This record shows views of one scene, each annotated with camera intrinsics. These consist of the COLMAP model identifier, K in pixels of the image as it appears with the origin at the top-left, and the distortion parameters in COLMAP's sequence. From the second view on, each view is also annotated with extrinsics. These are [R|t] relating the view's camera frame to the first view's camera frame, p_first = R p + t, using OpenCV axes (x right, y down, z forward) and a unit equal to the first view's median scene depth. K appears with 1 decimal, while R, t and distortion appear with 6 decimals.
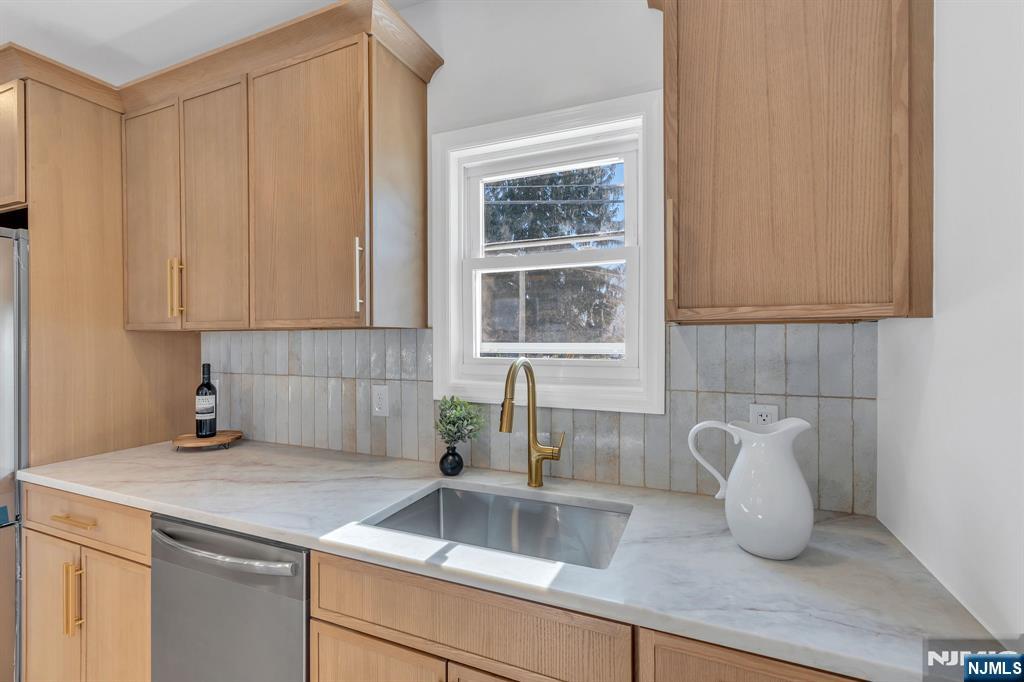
lens RADIAL K [[458.8, 0, 510.8], [0, 458.8, 342.4], [0, 0, 1]] dist [-0.002724, 0.001715]
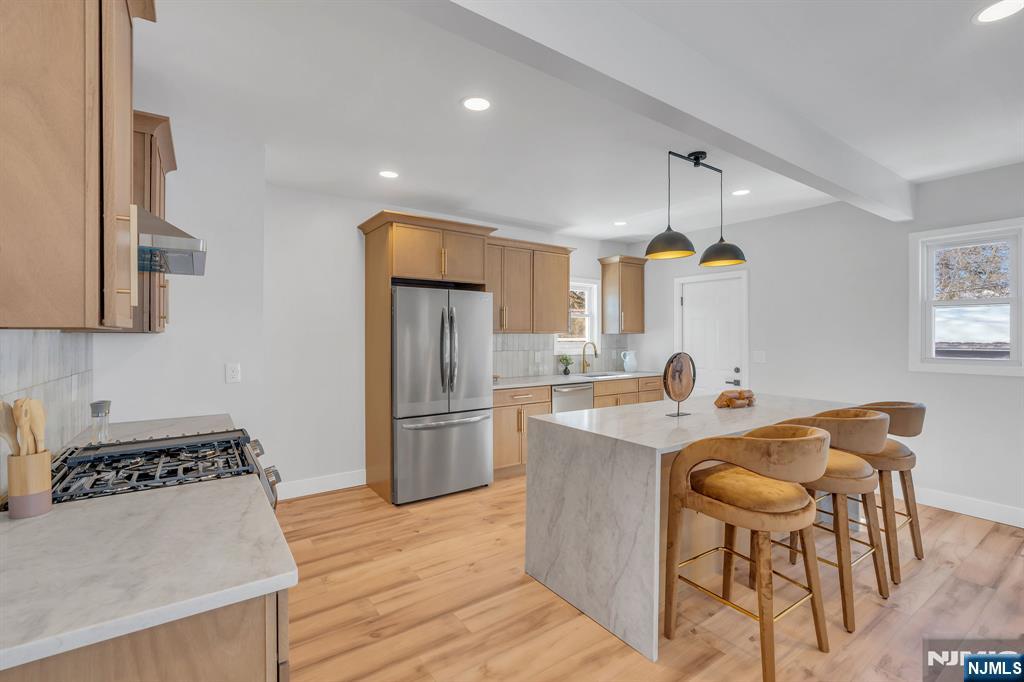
lens RADIAL K [[458.8, 0, 512.4], [0, 458.8, 335.3], [0, 0, 1]] dist [-0.002724, 0.001715]
pose [[0.523334, 0.004935, 0.852113, -3.013497], [0.000718, 0.999980, -0.006232, 0.001112], [-0.852127, 0.003874, 0.523320, -0.456012]]
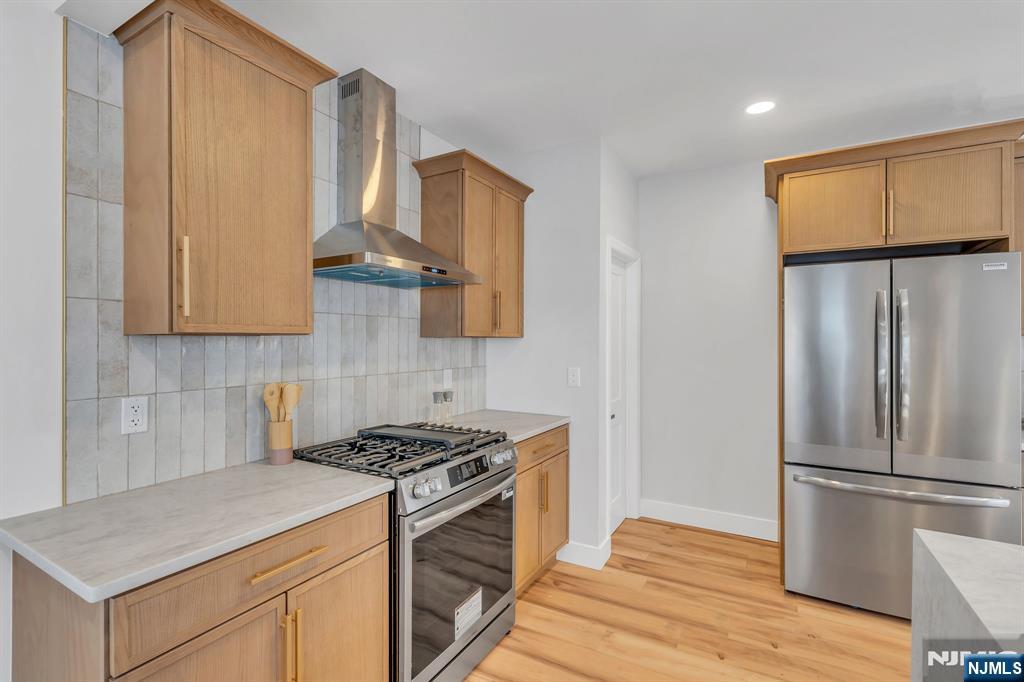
lens RADIAL K [[458.8, 0, 512.3], [0, 458.8, 339.2], [0, 0, 1]] dist [-0.002724, 0.001715]
pose [[0.993695, 0.004754, -0.112018, -2.181575], [-0.005195, 0.999980, -0.003643, -0.003877], [0.111998, 0.004202, 0.993700, -0.413043]]
